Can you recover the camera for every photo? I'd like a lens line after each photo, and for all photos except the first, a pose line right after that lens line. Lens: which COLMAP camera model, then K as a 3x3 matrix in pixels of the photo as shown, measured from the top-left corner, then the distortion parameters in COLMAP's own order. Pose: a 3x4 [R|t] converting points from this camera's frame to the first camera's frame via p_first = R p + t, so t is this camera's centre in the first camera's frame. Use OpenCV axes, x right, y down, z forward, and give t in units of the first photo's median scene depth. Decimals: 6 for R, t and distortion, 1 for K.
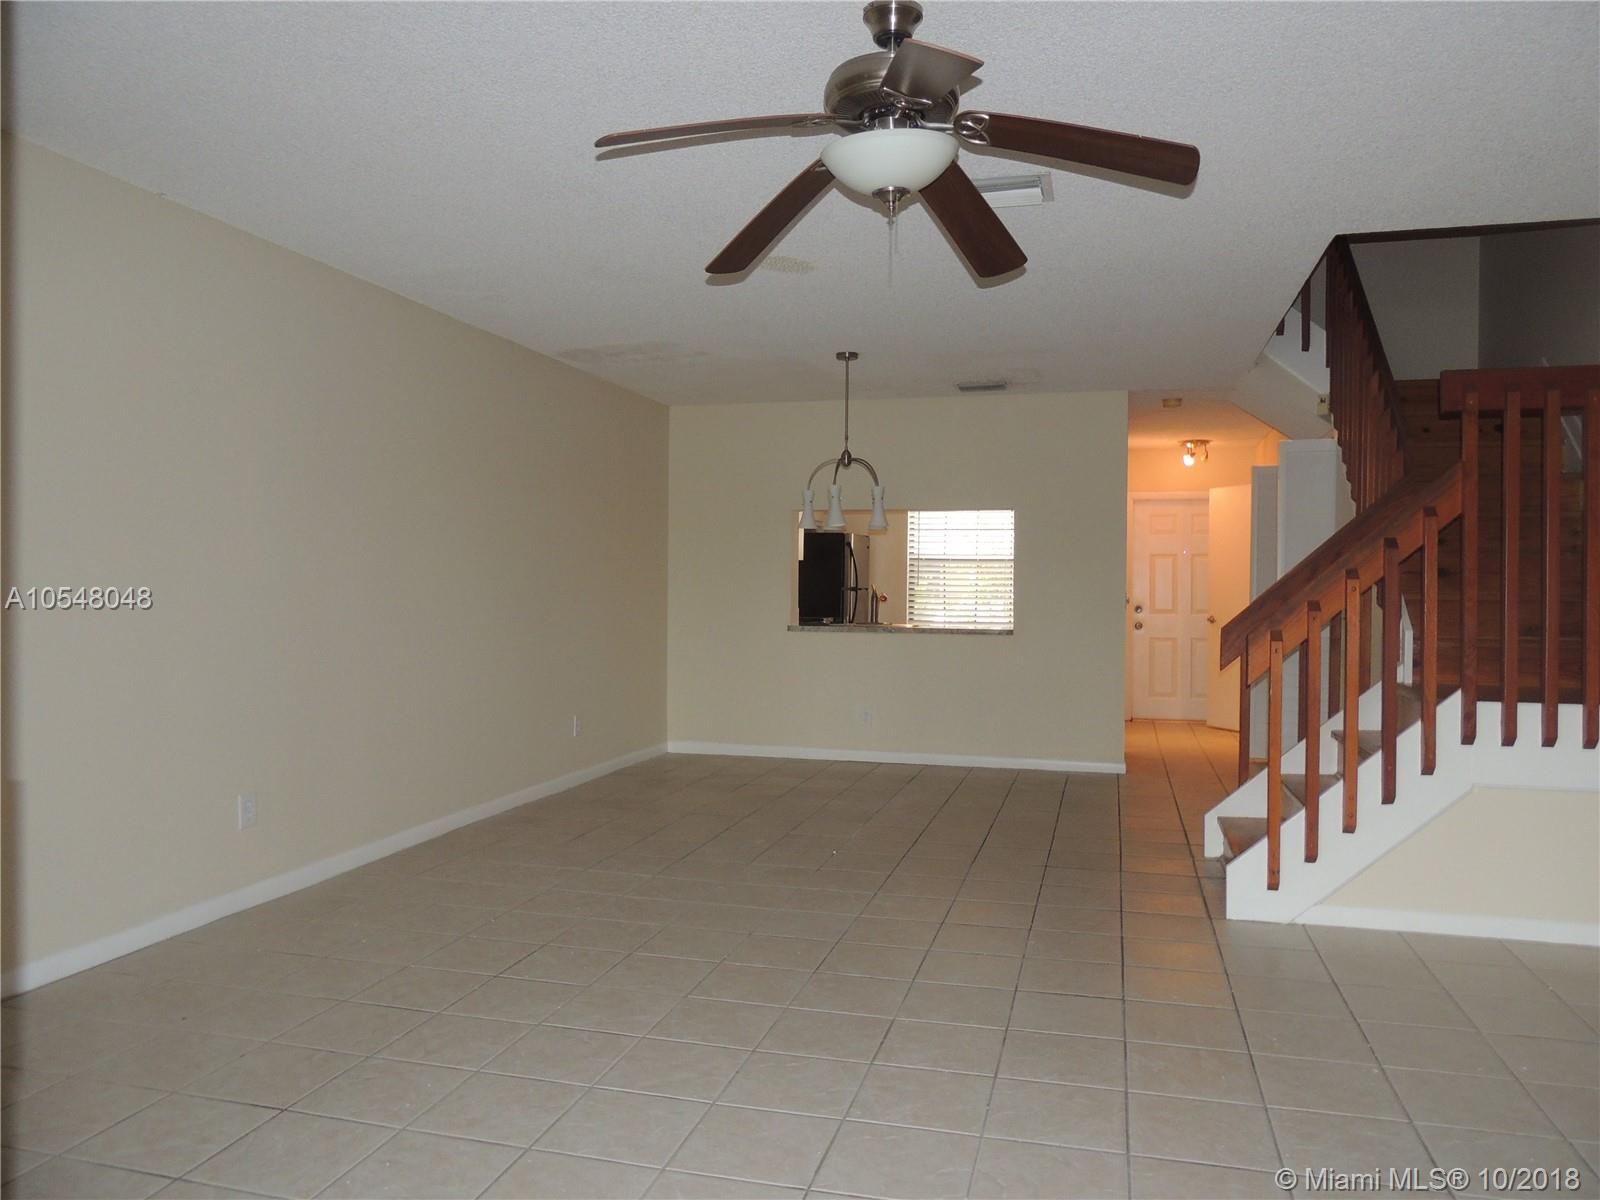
lens RADIAL K [[1139.1, 0, 800.0], [0, 1139.1, 600.0], [0, 0, 1]] dist [-0.018940, 0.001297]
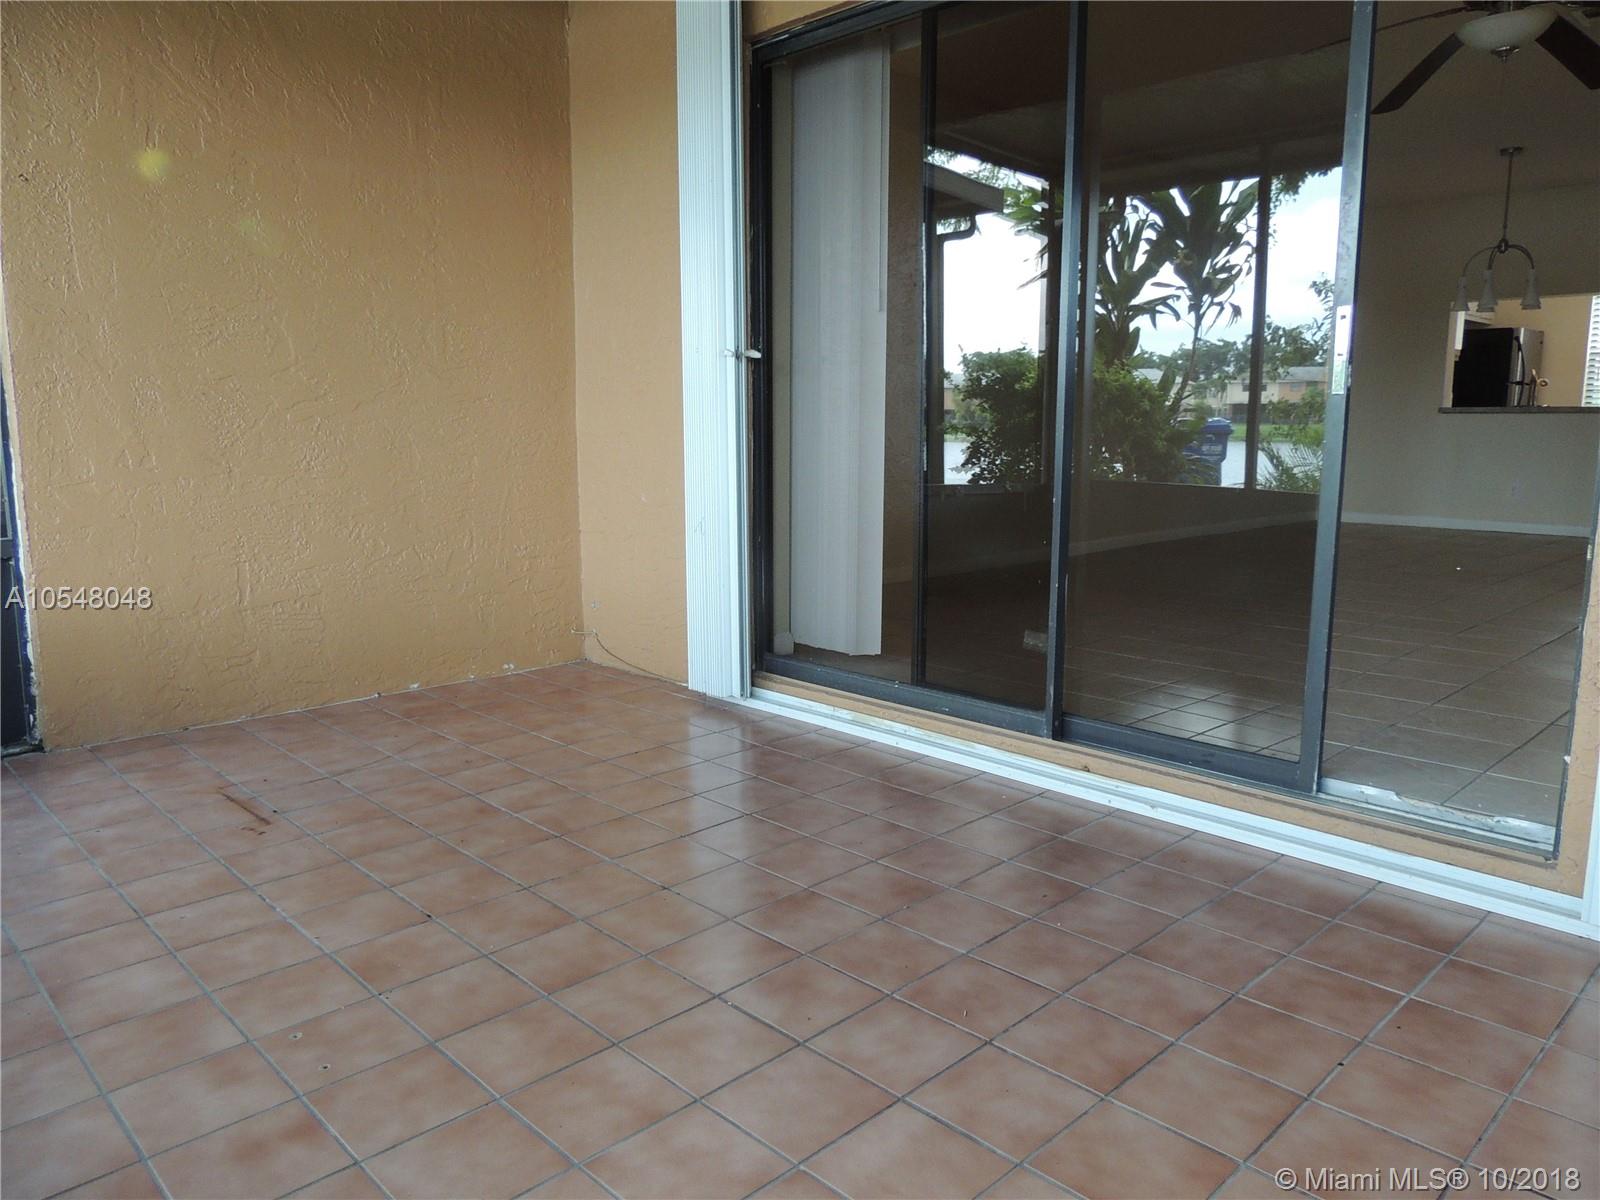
lens RADIAL K [[1139.1, 0, 800.0], [0, 1139.1, 600.0], [0, 0, 1]] dist [-0.018940, 0.001297]
pose [[0.856938, 0.069519, -0.510709, 0.027350], [0.000159, 0.990826, 0.135141, 0.050497], [0.515419, -0.115888, 0.849066, -0.243440]]
